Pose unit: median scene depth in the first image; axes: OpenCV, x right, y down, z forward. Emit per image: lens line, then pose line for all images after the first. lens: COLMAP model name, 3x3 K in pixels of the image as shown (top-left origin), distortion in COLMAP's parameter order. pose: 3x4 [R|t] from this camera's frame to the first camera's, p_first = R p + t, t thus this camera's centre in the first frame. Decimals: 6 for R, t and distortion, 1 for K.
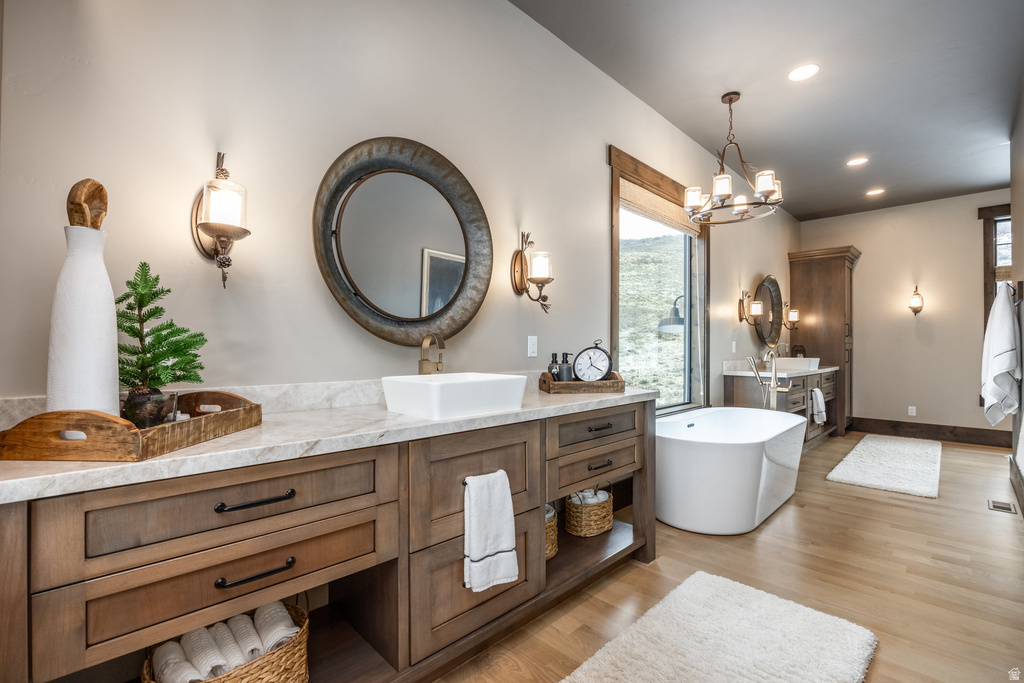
lens RADIAL K [[460.0, 0, 512.0], [0, 460.0, 341.5], [0, 0, 1]] dist [0.001874, 0.000040]
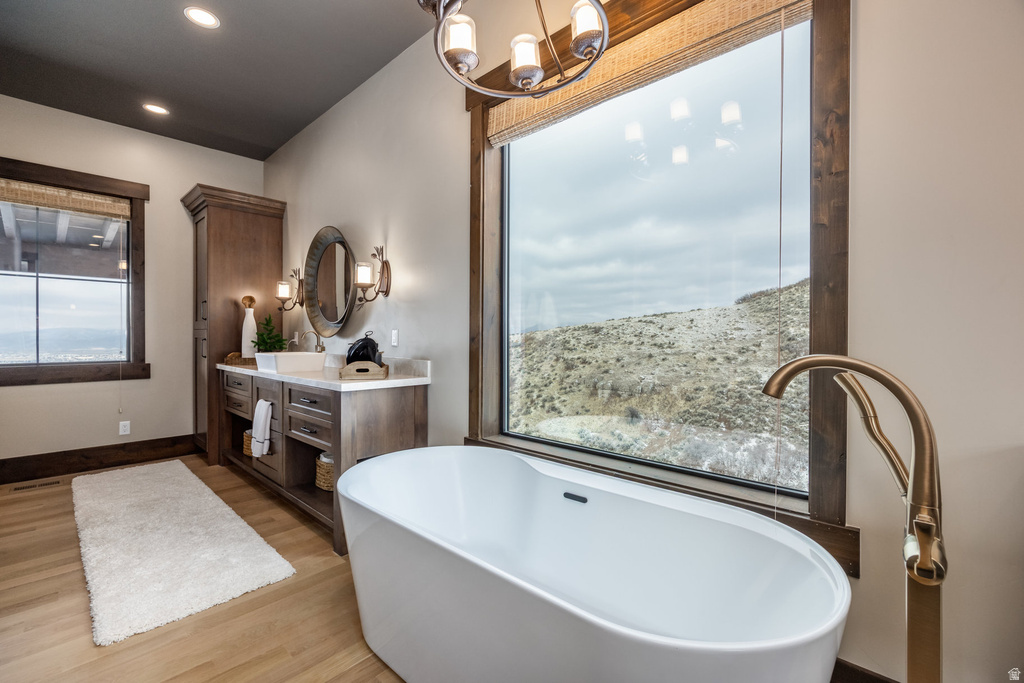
lens RADIAL K [[460.0, 0, 512.0], [0, 460.0, 341.5], [0, 0, 1]] dist [0.001874, 0.000040]
pose [[0.009499, 0.002248, -0.999952, 1.574047], [0.004306, 0.999988, 0.002289, 0.022930], [0.999946, -0.004328, 0.009489, 1.666003]]
